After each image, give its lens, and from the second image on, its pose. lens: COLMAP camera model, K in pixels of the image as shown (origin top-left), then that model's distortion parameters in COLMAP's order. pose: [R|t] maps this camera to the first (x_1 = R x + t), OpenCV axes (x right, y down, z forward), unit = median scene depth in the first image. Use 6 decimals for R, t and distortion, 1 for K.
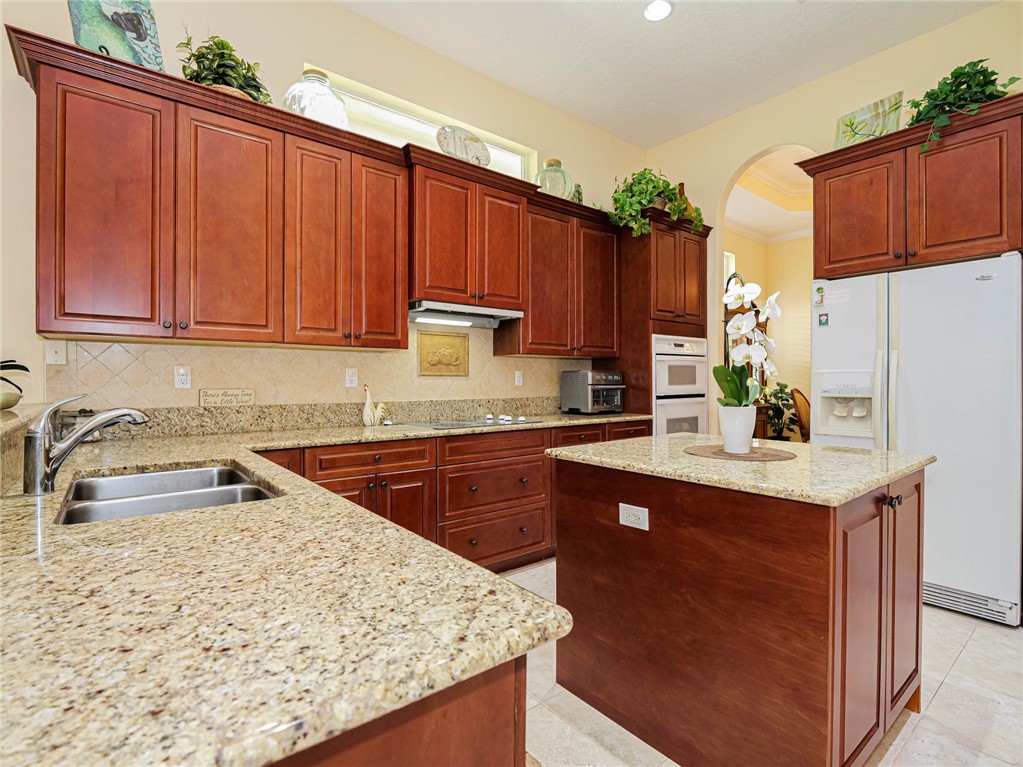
lens RADIAL K [[501.8, 0, 509.8], [0, 501.8, 373.4], [0, 0, 1]] dist [-0.007616, 0.001128]
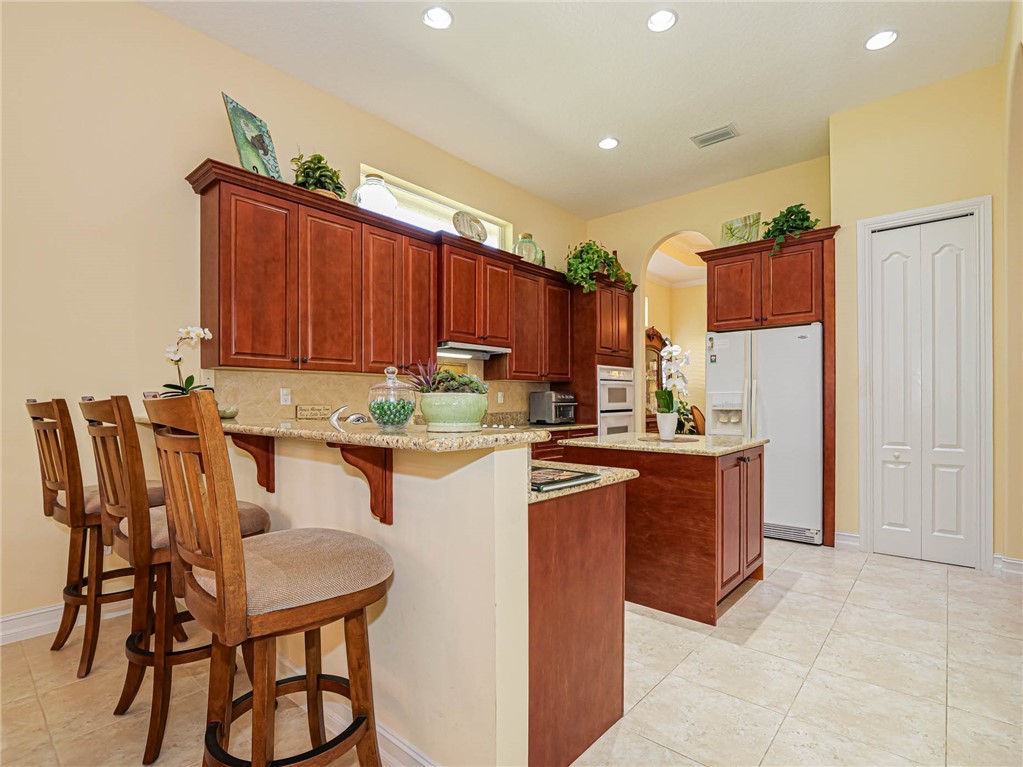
lens RADIAL K [[487.3, 0, 514.8], [0, 487.3, 386.9], [0, 0, 1]] dist [0.010450, -0.000104]
pose [[0.985337, 0.003794, 0.170578, -0.236109], [-0.001581, 0.999913, -0.013105, -0.002190], [-0.170613, 0.012643, 0.985257, -0.383945]]
